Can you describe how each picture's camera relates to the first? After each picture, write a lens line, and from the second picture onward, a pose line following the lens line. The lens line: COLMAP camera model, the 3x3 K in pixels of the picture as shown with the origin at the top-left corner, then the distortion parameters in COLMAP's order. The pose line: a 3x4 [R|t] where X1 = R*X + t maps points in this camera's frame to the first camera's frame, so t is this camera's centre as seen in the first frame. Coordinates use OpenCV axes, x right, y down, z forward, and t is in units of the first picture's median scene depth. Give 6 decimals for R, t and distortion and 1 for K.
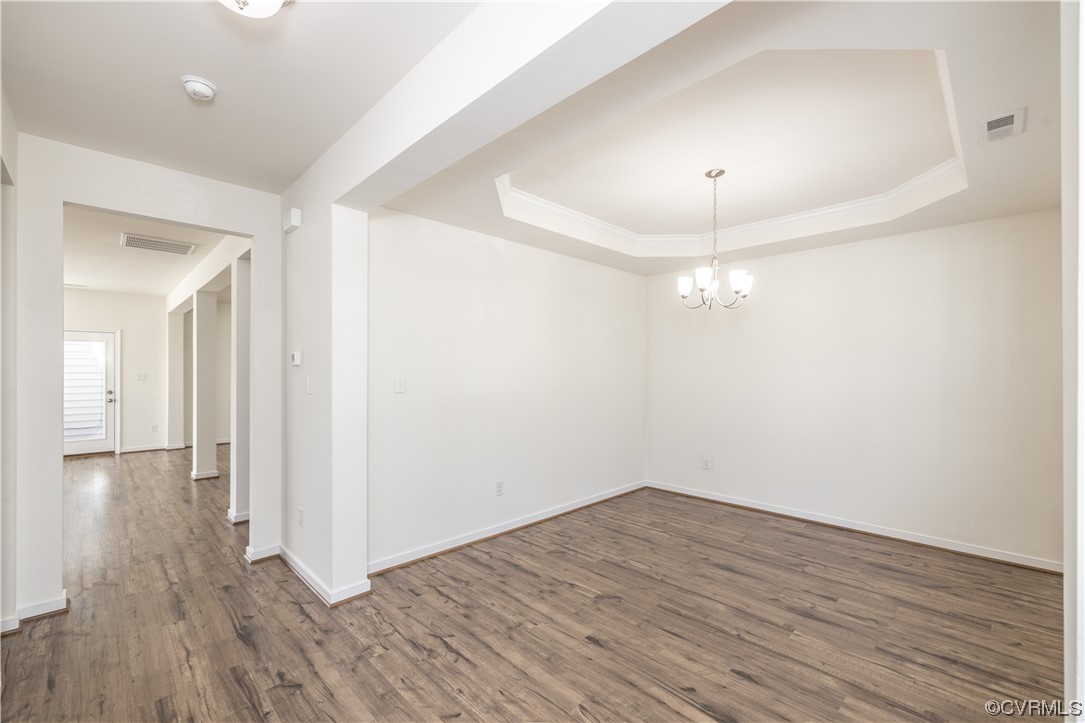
lens RADIAL K [[455.6, 0, 541.5], [0, 455.6, 367.3], [0, 0, 1]] dist [-0.003397, 0.000458]
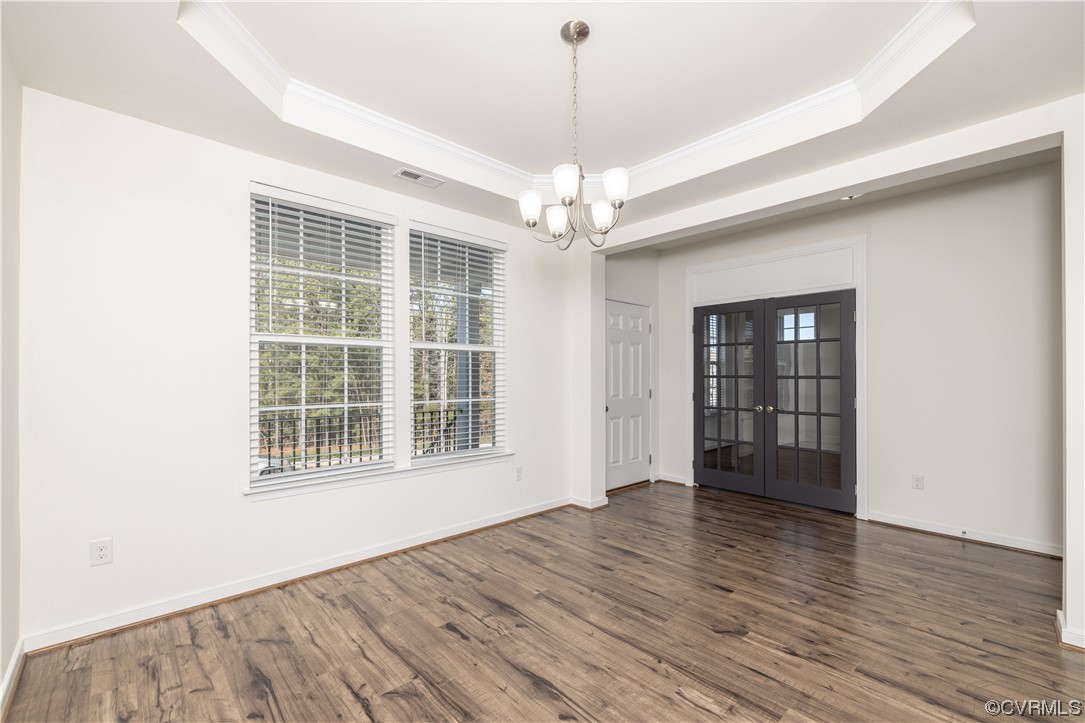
lens RADIAL K [[455.6, 0, 524.6], [0, 455.6, 385.4], [0, 0, 1]] dist [-0.003397, 0.000458]
pose [[-0.998053, -0.004458, 0.062212, 0.467602], [-0.003764, 0.999929, 0.011271, 0.071655], [-0.062258, 0.011015, -0.997999, 1.852326]]
